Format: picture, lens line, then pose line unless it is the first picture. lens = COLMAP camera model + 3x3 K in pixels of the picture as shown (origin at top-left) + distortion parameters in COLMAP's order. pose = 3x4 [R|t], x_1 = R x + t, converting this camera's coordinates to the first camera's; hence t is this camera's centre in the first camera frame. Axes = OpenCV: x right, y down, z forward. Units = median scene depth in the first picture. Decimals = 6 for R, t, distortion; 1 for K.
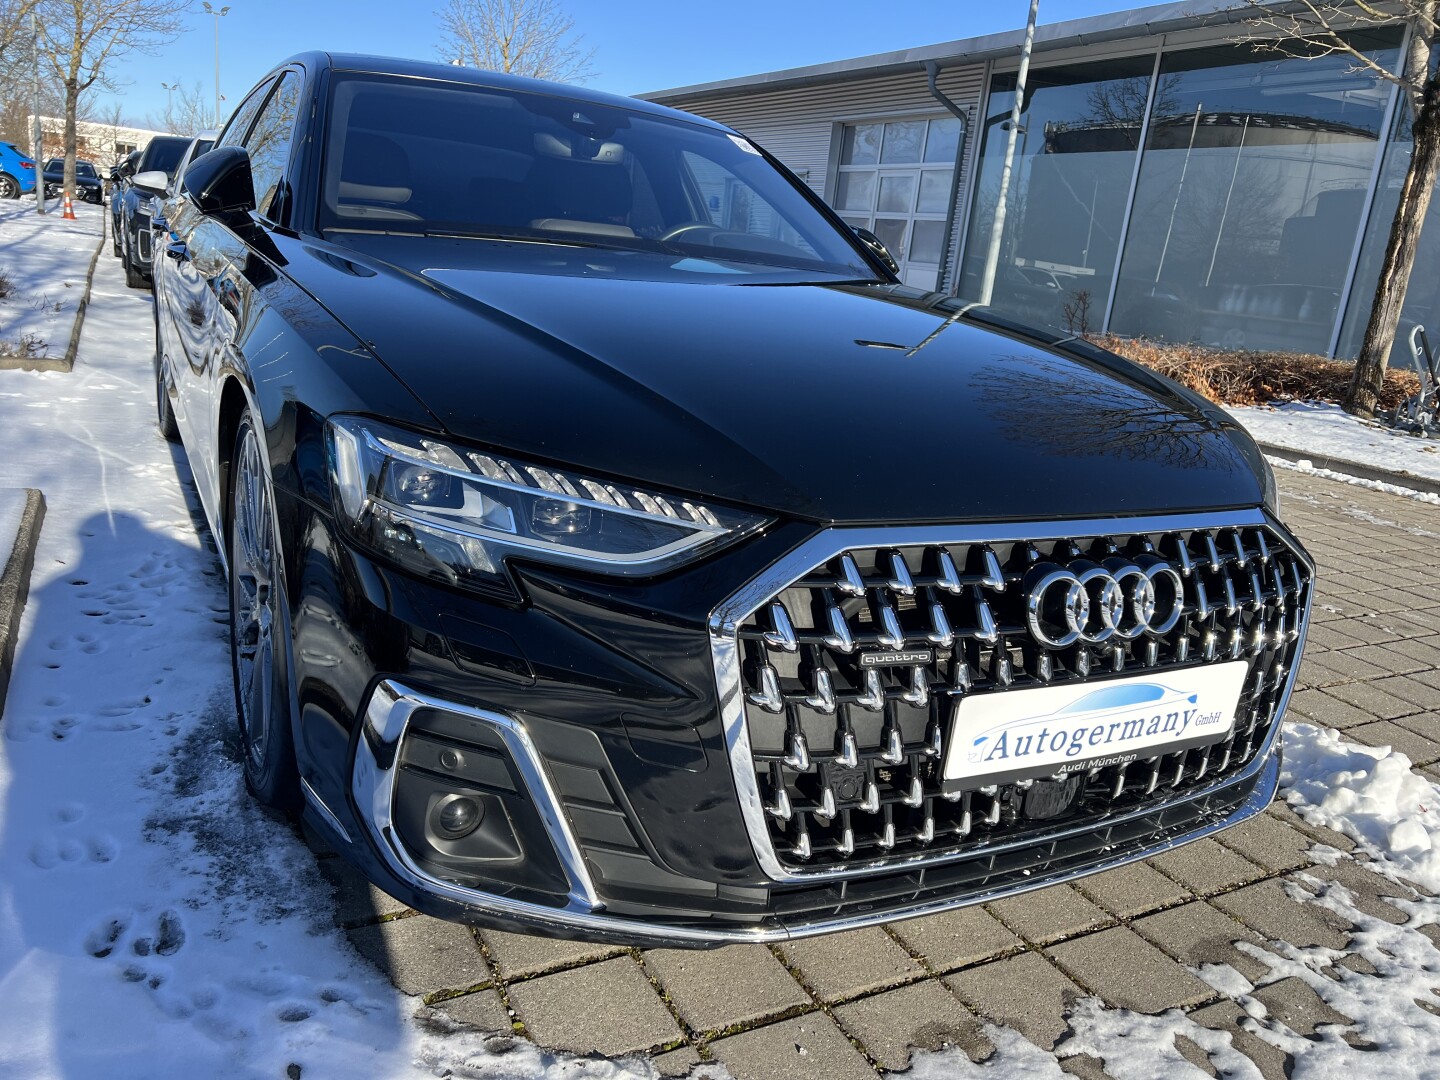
lens RADIAL K [[1061.3, 0, 720.0], [0, 1061.3, 540.0], [0, 0, 1]] dist [0.046959, -0.062237]
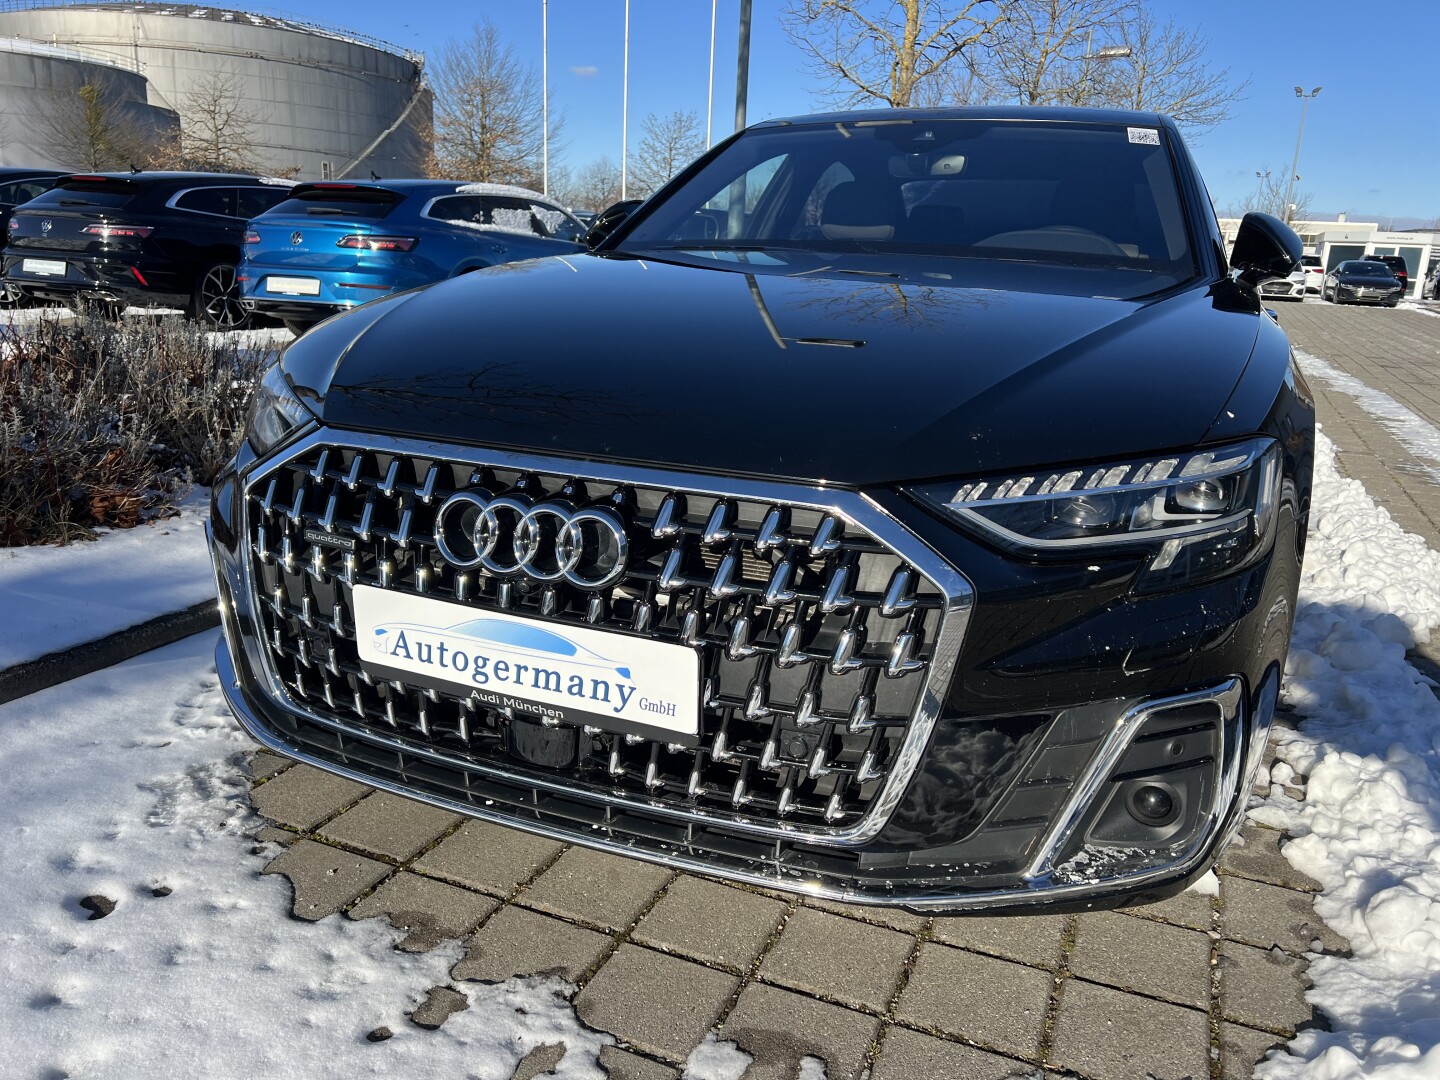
lens RADIAL K [[1061.3, 0, 720.0], [0, 1061.3, 540.0], [0, 0, 1]] dist [0.046959, -0.062237]
pose [[0.623593, 0.123147, -0.771989, 1.231854], [-0.176281, 0.984231, 0.014608, 0.015618], [0.761614, 0.126978, 0.635469, 0.522693]]
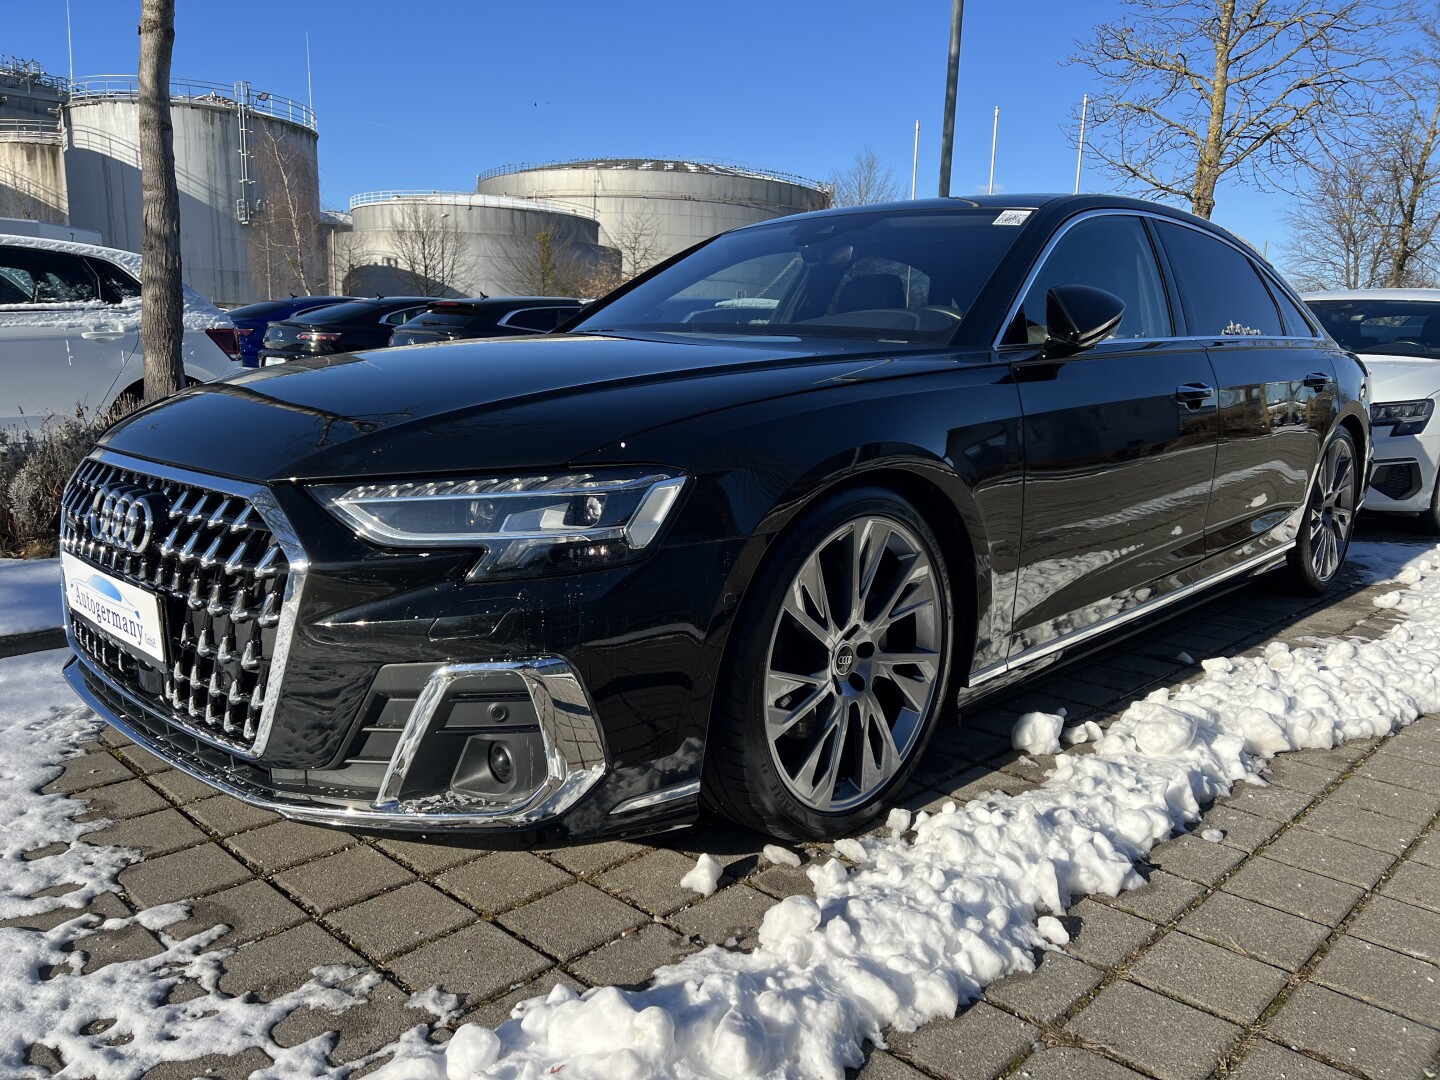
lens RADIAL K [[1061.3, 0, 720.0], [0, 1061.3, 540.0], [0, 0, 1]] dist [0.046959, -0.062237]
pose [[0.300451, 0.066645, -0.951466, 1.937908], [-0.237582, 0.971342, -0.006986, -0.091421], [0.923734, 0.228150, 0.307674, 1.327081]]
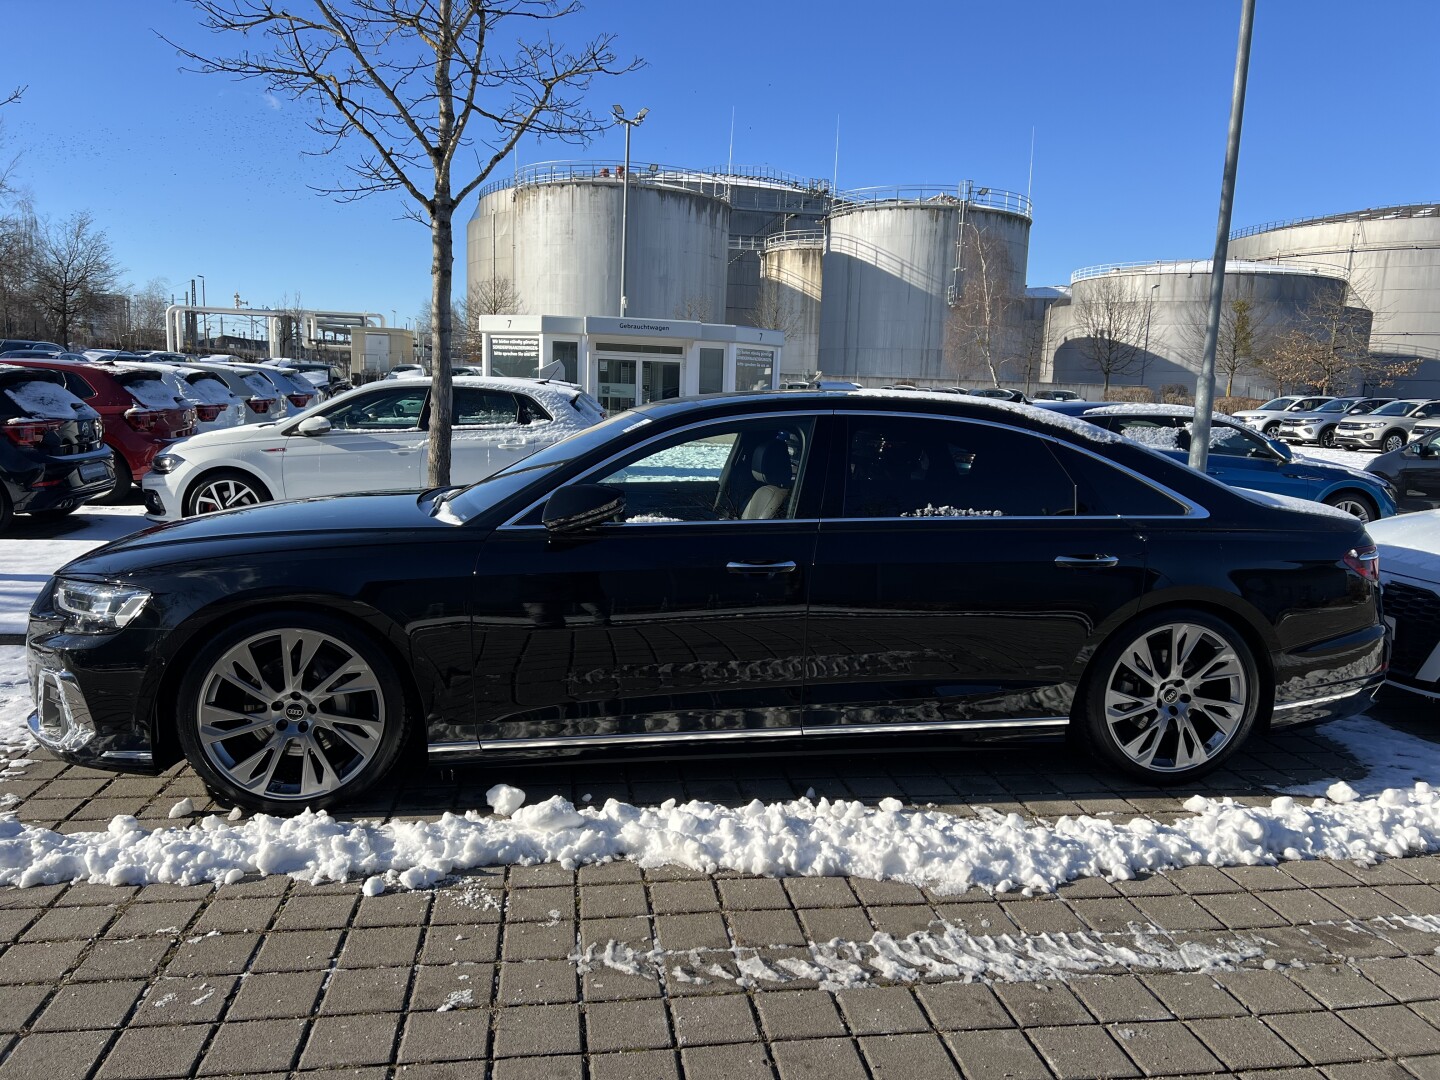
lens RADIAL K [[1061.3, 0, 720.0], [0, 1061.3, 540.0], [0, 0, 1]] dist [0.046959, -0.062237]
pose [[-0.346550, 0.007751, -0.938000, 2.583951], [-0.312273, 0.941976, 0.123155, -0.961465], [0.884528, 0.335591, -0.324021, 3.494492]]
